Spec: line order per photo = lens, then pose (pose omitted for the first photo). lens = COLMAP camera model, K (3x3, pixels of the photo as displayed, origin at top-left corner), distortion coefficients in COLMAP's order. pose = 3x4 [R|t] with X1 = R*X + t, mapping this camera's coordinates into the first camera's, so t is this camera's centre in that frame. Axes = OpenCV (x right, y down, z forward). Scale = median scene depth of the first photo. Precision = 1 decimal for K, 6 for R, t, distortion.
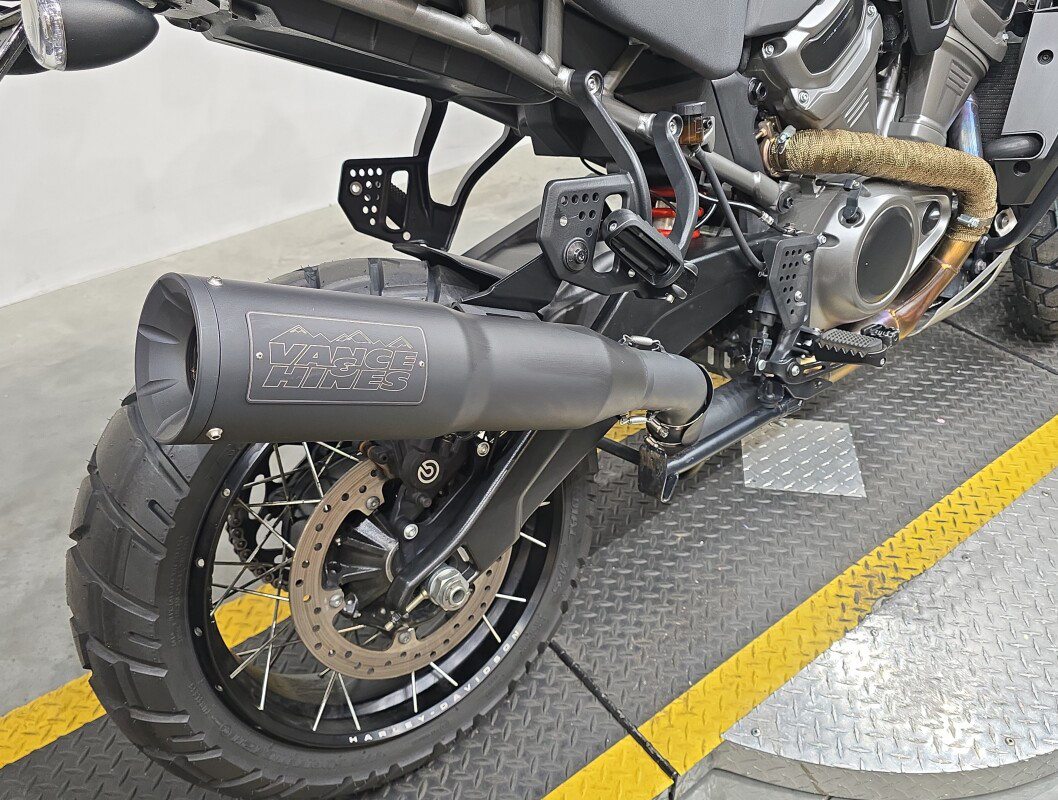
lens RADIAL K [[865.7, 0, 531.3], [0, 865.7, 398.5], [0, 0, 1]] dist [0.035424, -0.015697]
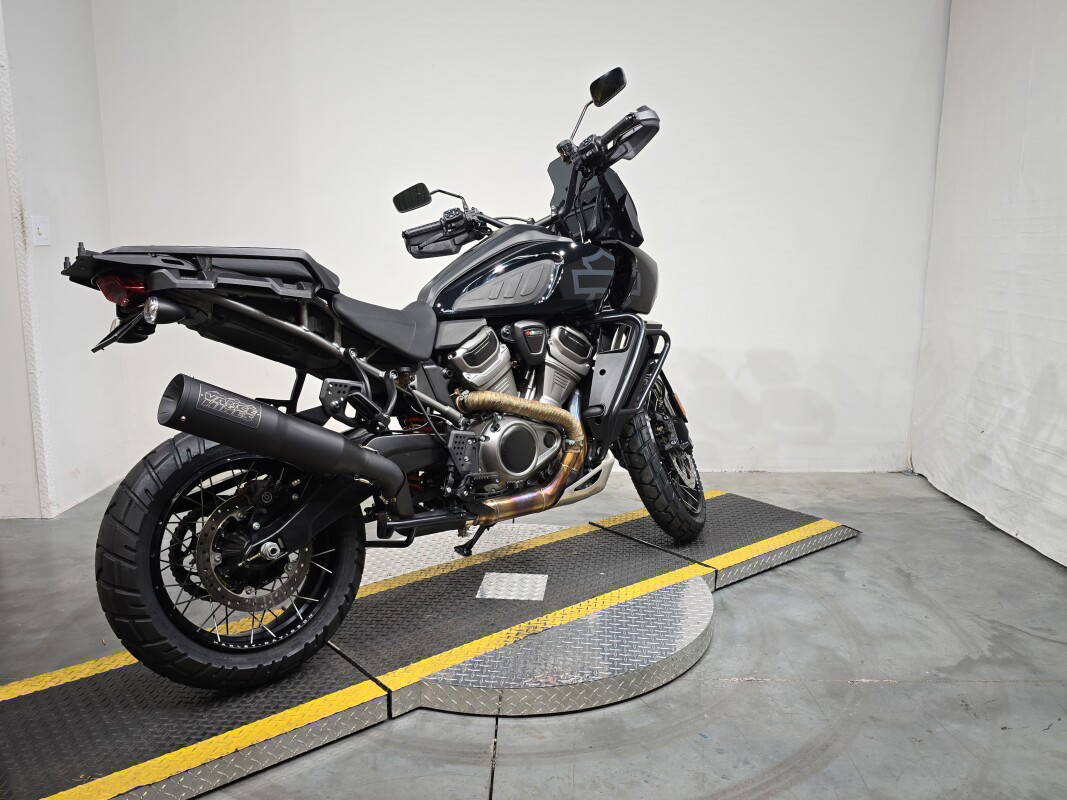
lens RADIAL K [[825.7, 0, 530.1], [0, 825.7, 398.4], [0, 0, 1]] dist [0.028117, -0.008094]
pose [[0.999138, 0.006259, 0.041045, 0.384372], [0.013551, 0.885273, -0.464874, 0.698094], [-0.039245, 0.465030, 0.884425, -0.863822]]
